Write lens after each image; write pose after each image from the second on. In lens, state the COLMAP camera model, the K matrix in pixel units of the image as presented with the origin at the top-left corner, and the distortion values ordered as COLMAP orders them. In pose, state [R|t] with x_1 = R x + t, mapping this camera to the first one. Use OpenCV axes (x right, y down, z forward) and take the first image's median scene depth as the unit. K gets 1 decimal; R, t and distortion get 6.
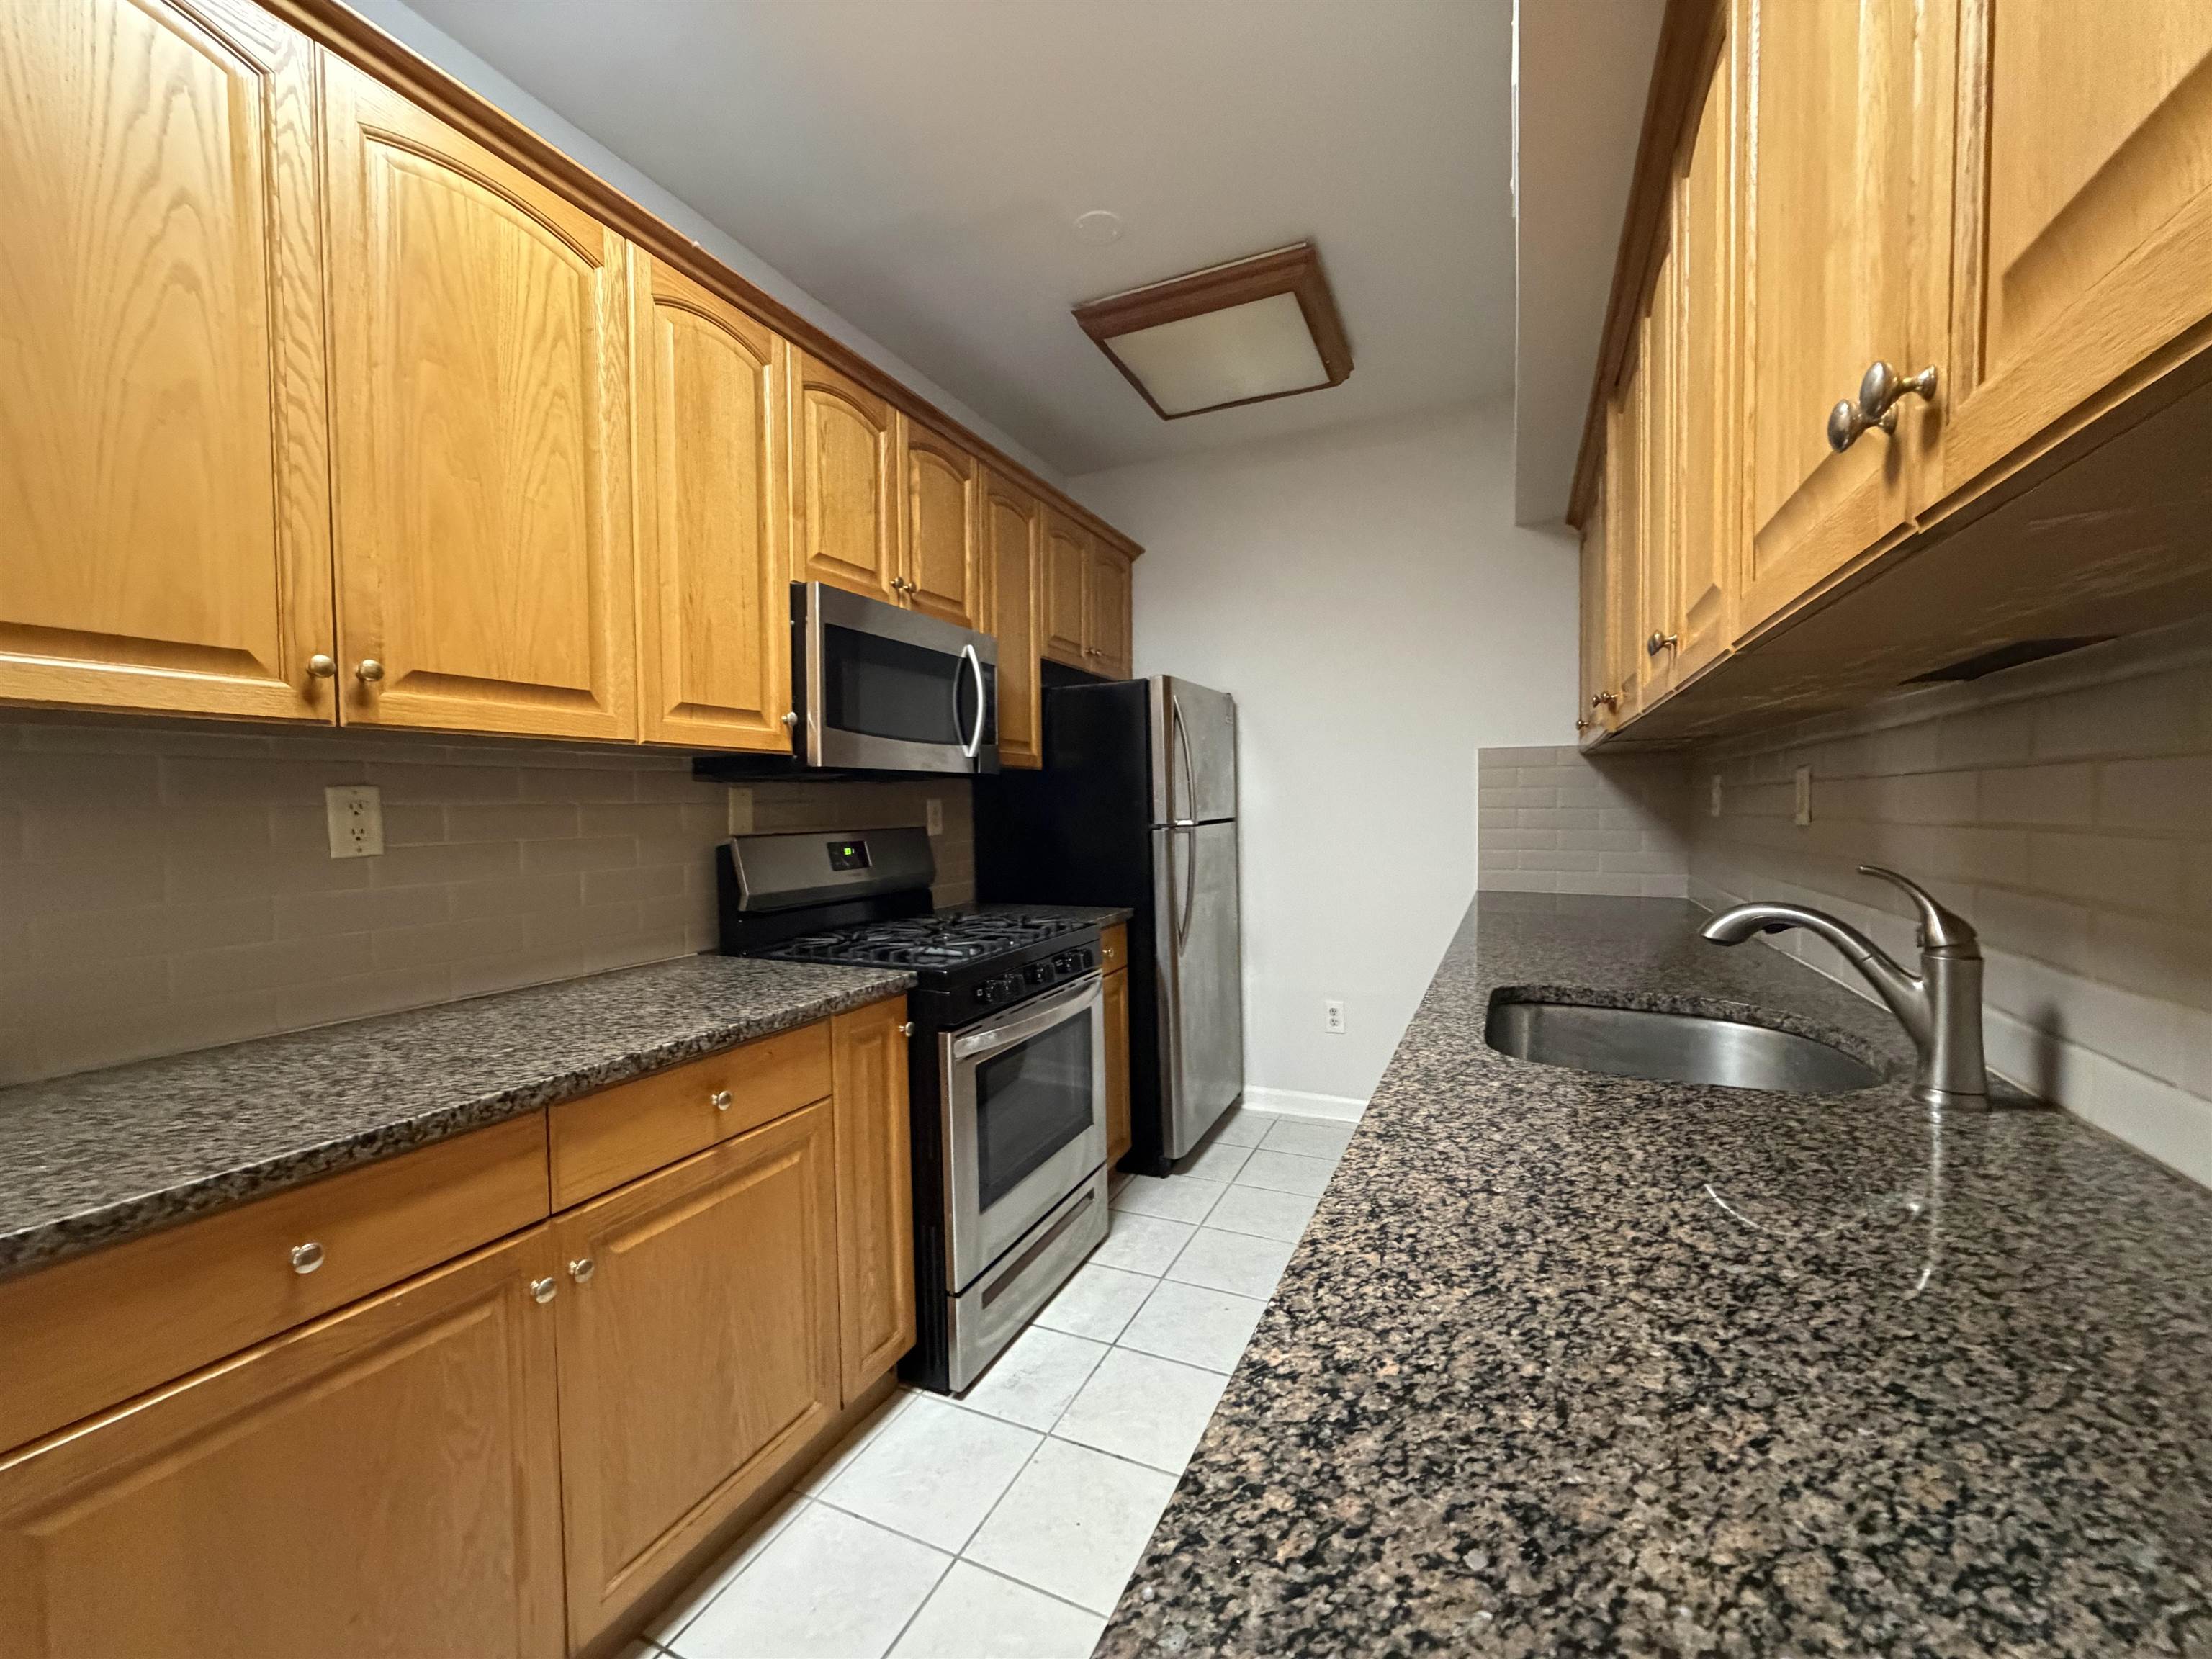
lens RADIAL K [[882.8, 0, 1102.3], [0, 882.8, 827.3], [0, 0, 1]] dist [0.001914, -0.000018]
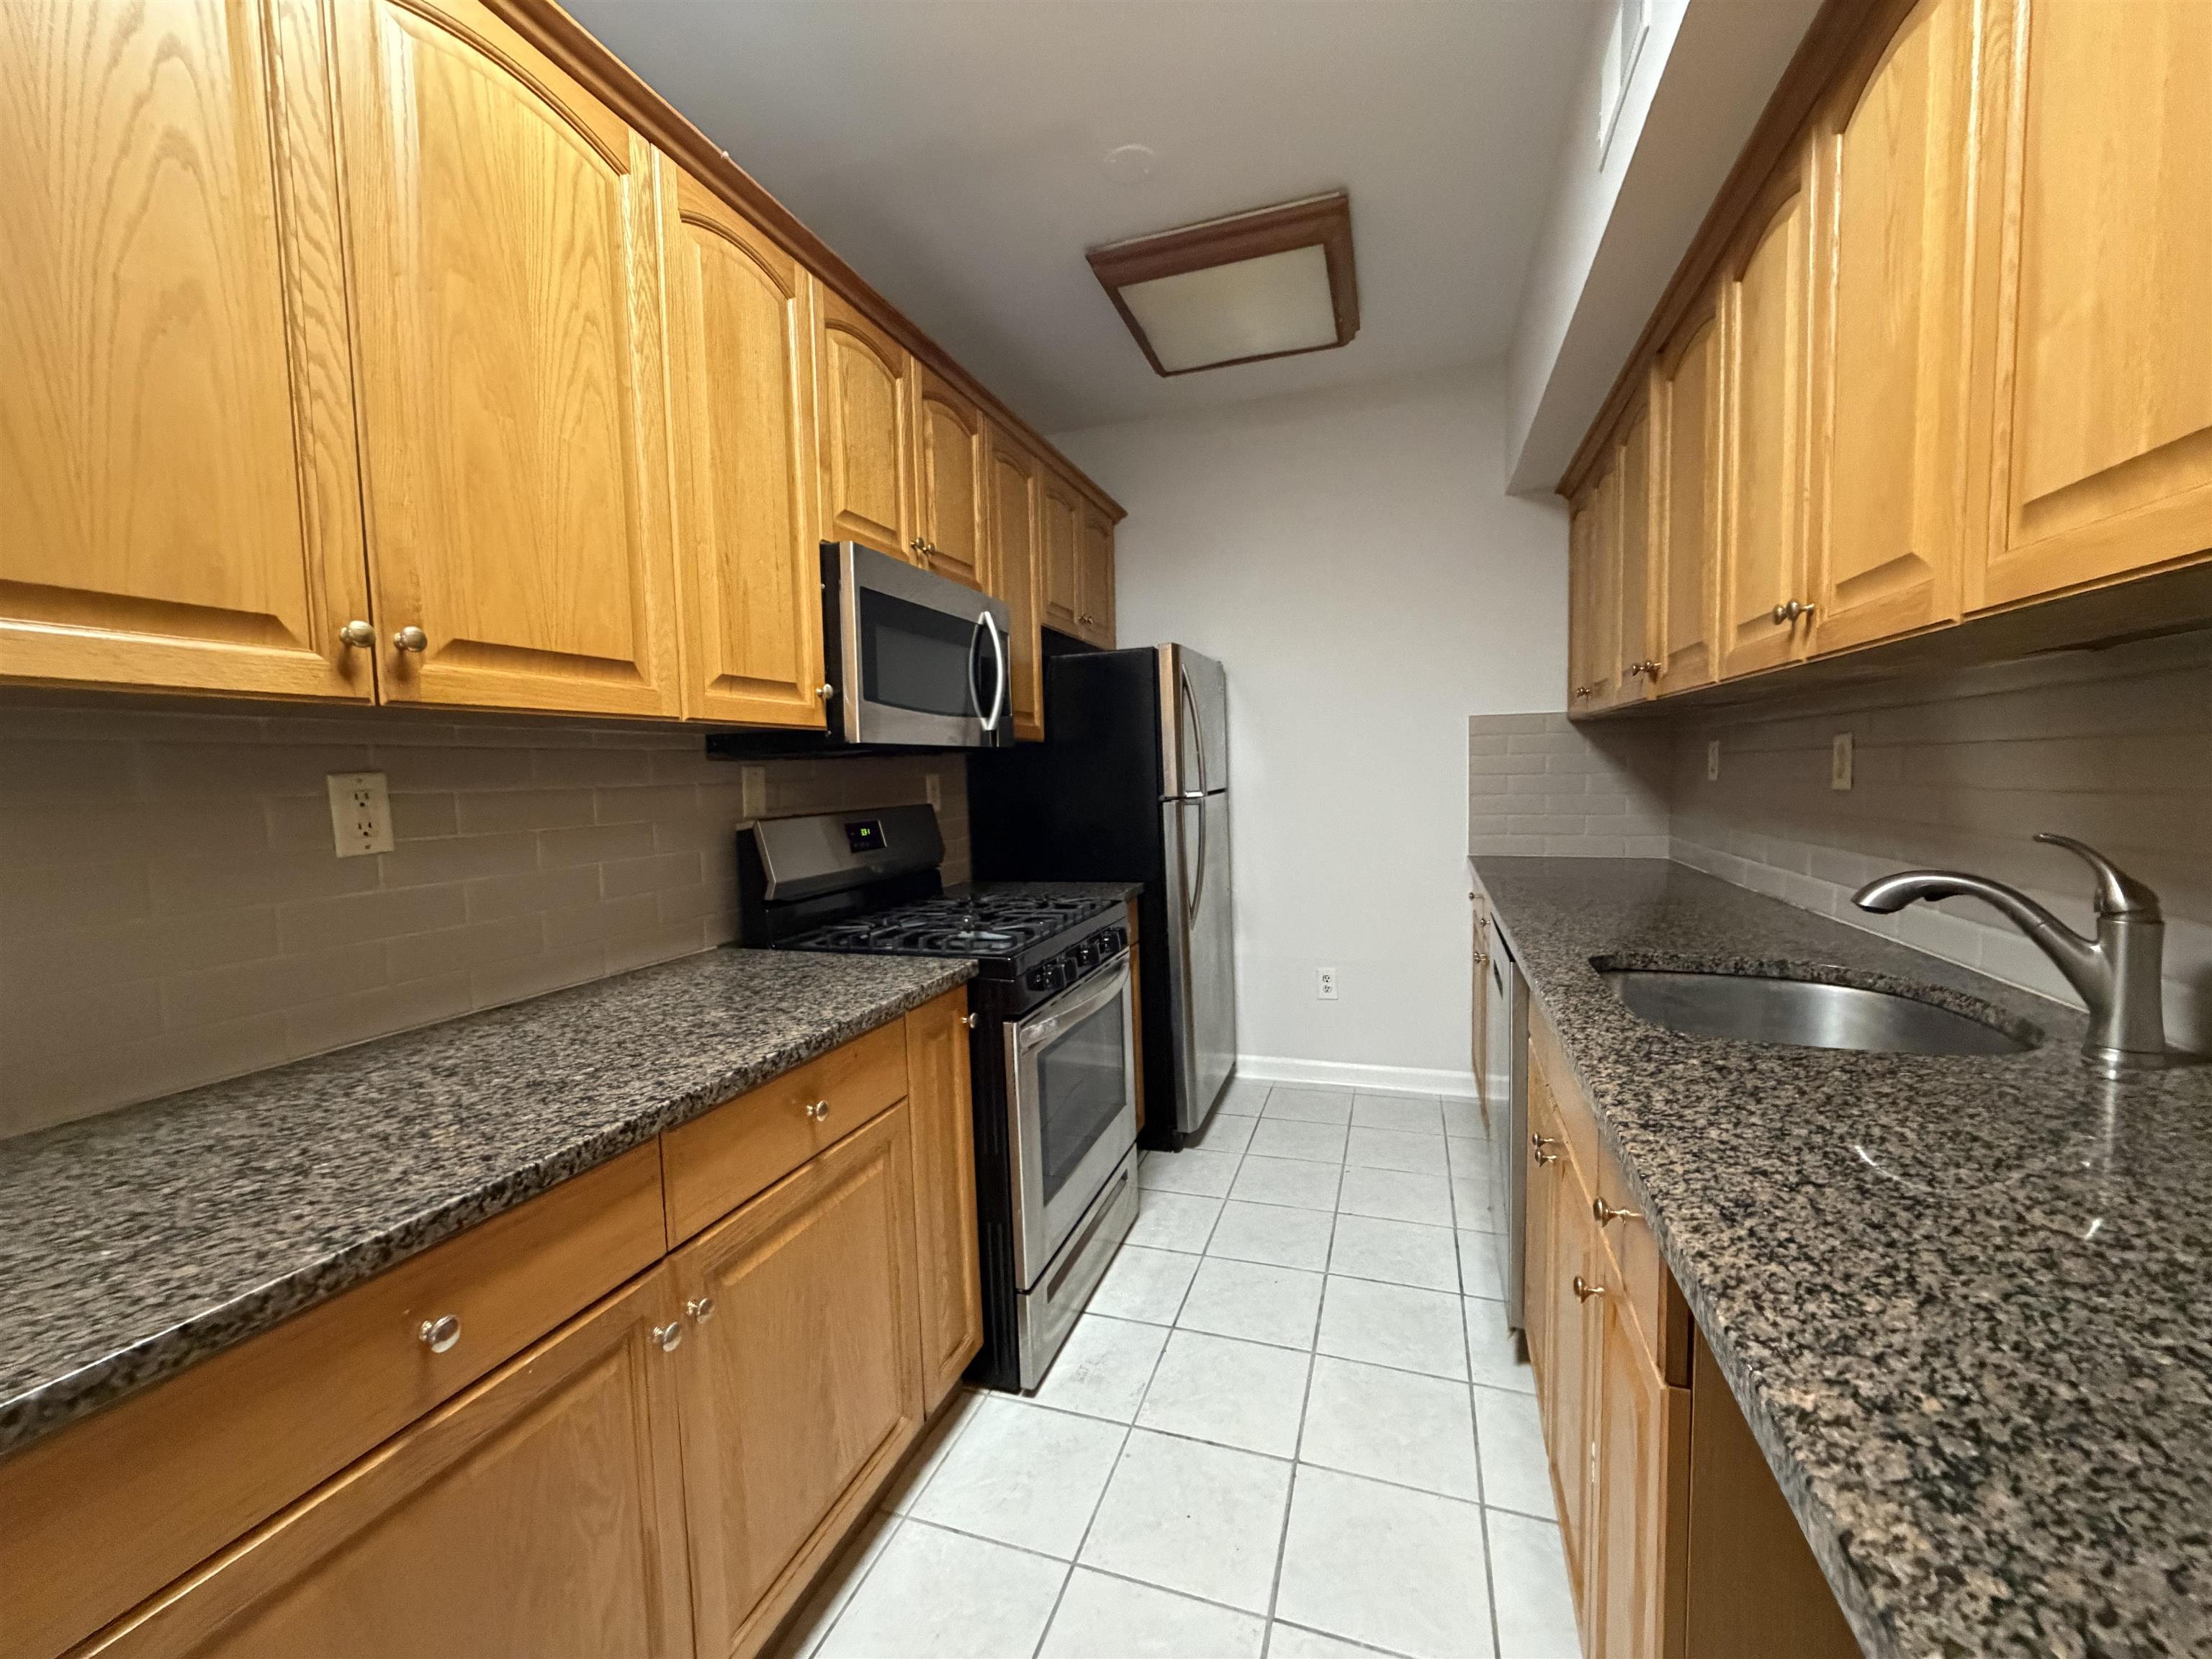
lens RADIAL K [[882.8, 0, 1102.3], [0, 882.8, 826.9], [0, 0, 1]] dist [0.001914, -0.000018]
pose [[0.994686, -0.020683, 0.100861, -0.223435], [0.017092, 0.999194, 0.036334, -0.013973], [-0.101531, -0.034417, 0.994237, 0.068001]]
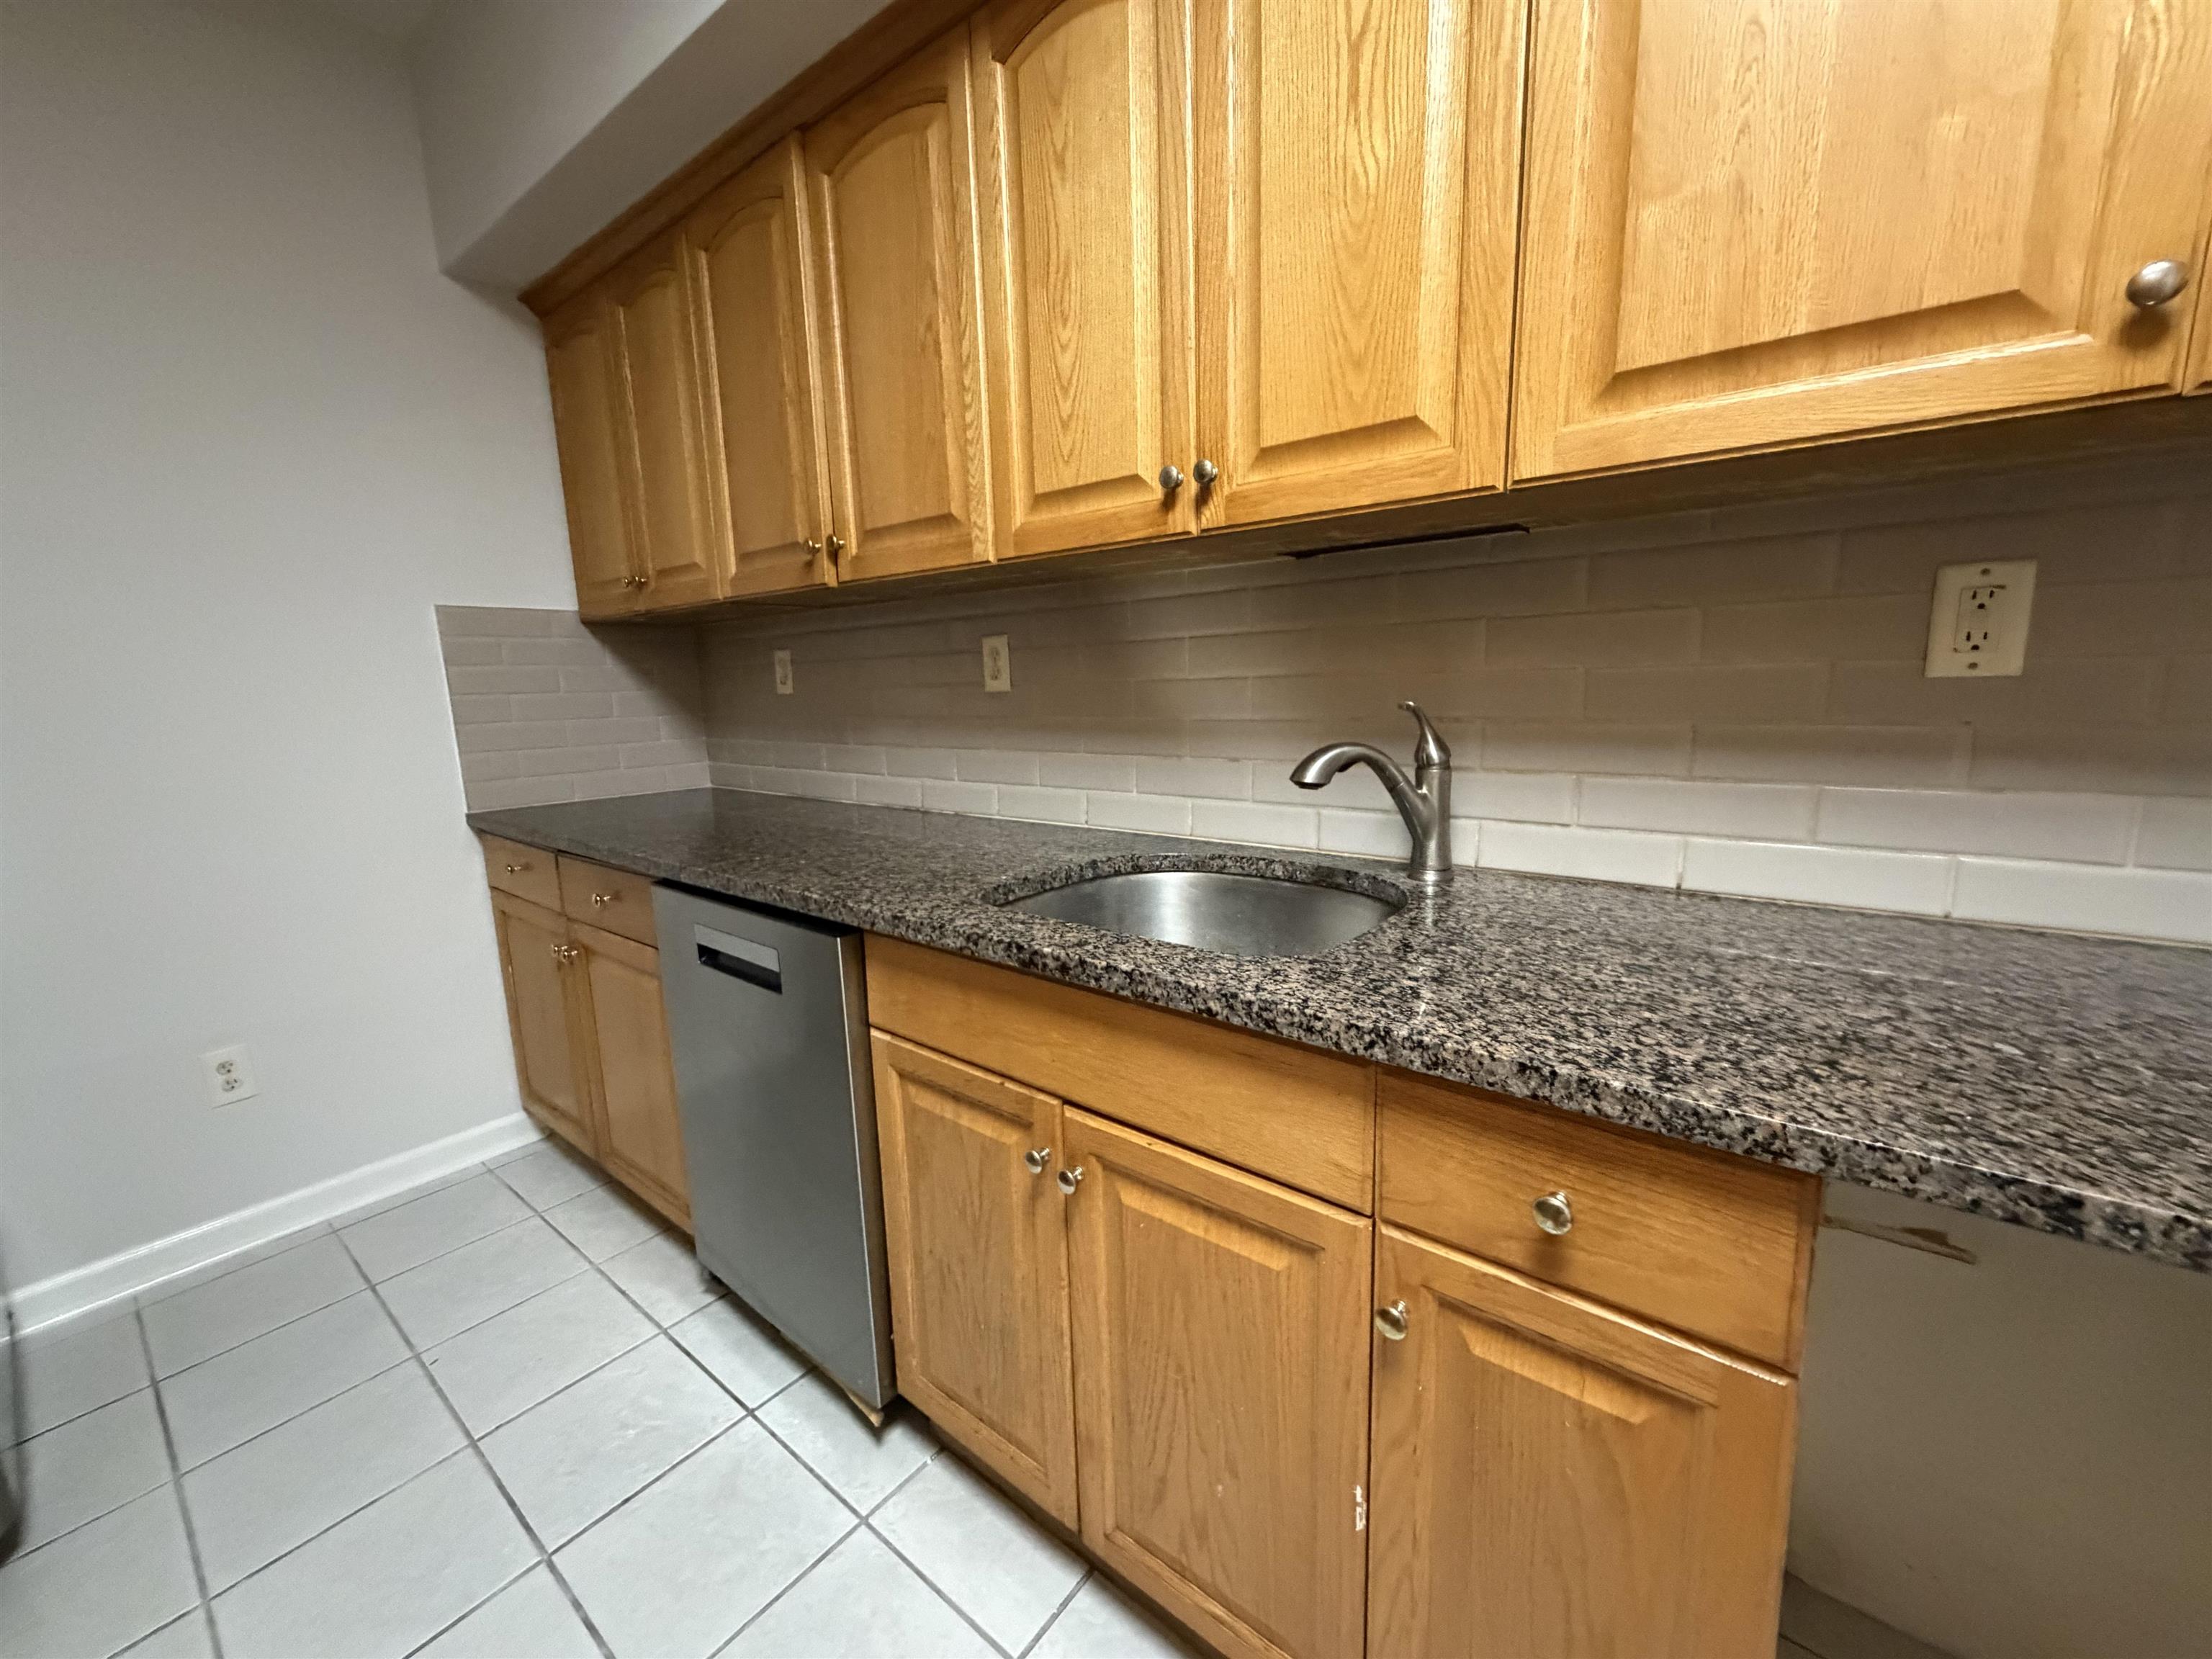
lens RADIAL K [[882.8, 0, 1097.5], [0, 882.8, 830.6], [0, 0, 1]] dist [0.001914, -0.000018]
pose [[0.244617, -0.164929, 0.955490, -0.284608], [0.054055, 0.986215, 0.156394, 0.003808], [-0.968112, 0.013392, 0.250160, 0.778826]]
